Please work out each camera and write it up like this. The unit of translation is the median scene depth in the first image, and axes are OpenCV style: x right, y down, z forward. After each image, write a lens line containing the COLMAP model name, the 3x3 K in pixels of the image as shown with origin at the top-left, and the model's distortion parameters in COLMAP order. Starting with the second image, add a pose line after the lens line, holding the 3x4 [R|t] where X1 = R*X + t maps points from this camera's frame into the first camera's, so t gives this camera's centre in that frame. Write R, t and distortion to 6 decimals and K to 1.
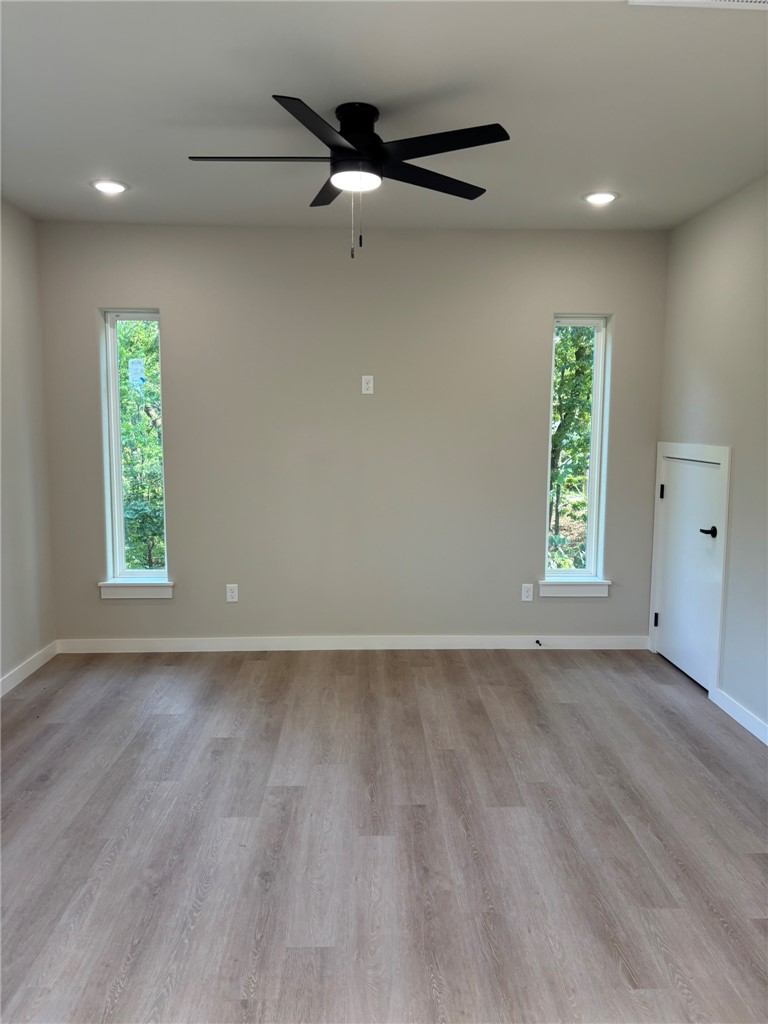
lens RADIAL K [[775.4, 0, 384.0], [0, 775.4, 512.0], [0, 0, 1]] dist [0.013262, 0.000811]
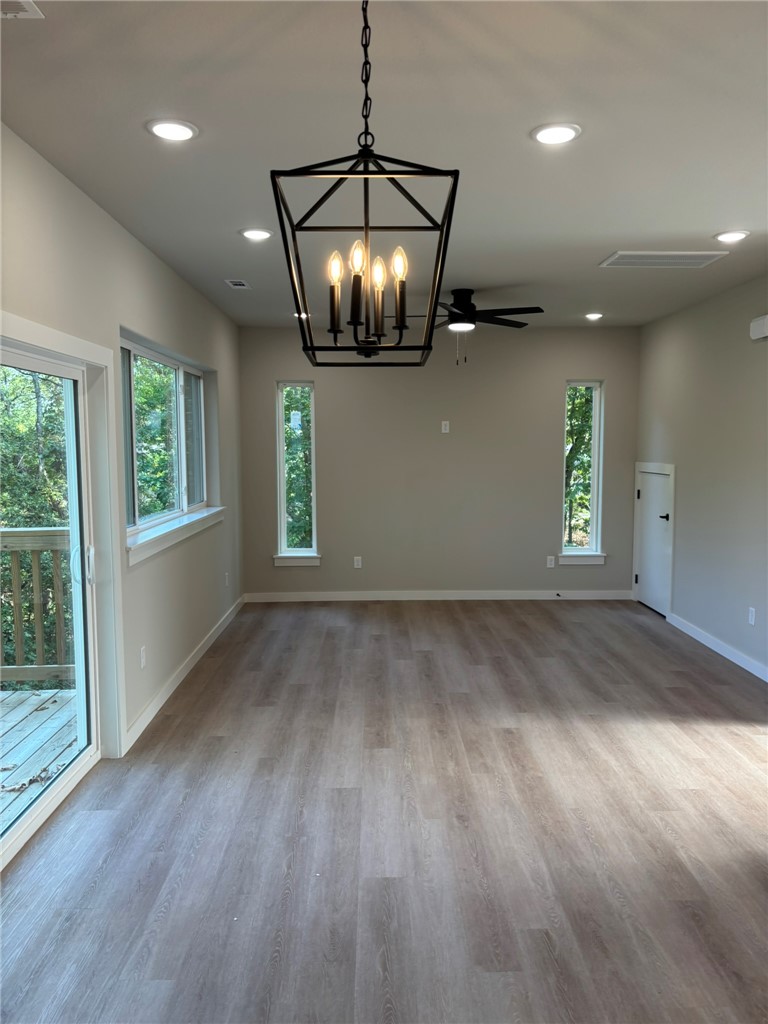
lens RADIAL K [[778.7, 0, 379.0], [0, 778.7, 515.5], [0, 0, 1]] dist [0.047430, 0.004125]
pose [[0.999770, -0.006841, -0.020346, -0.123846], [0.006323, 0.999657, -0.025418, 0.051730], [0.020513, 0.025283, 0.999470, -0.556287]]
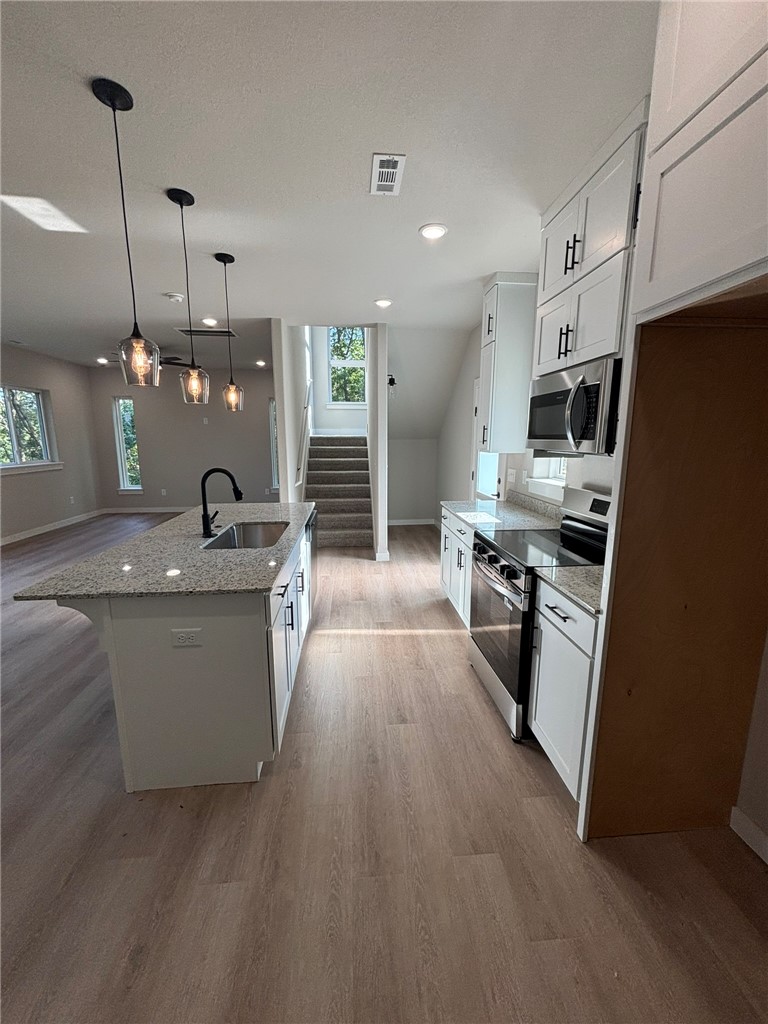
lens RADIAL K [[408.5, 0, 387.3], [0, 408.5, 512.2], [0, 0, 1]] dist [-0.000476, 0.000005]
pose [[0.998007, -0.013947, 0.061550, 0.575273], [0.009922, 0.997822, 0.065221, 0.087942], [-0.062325, -0.064480, 0.995971, -0.641668]]
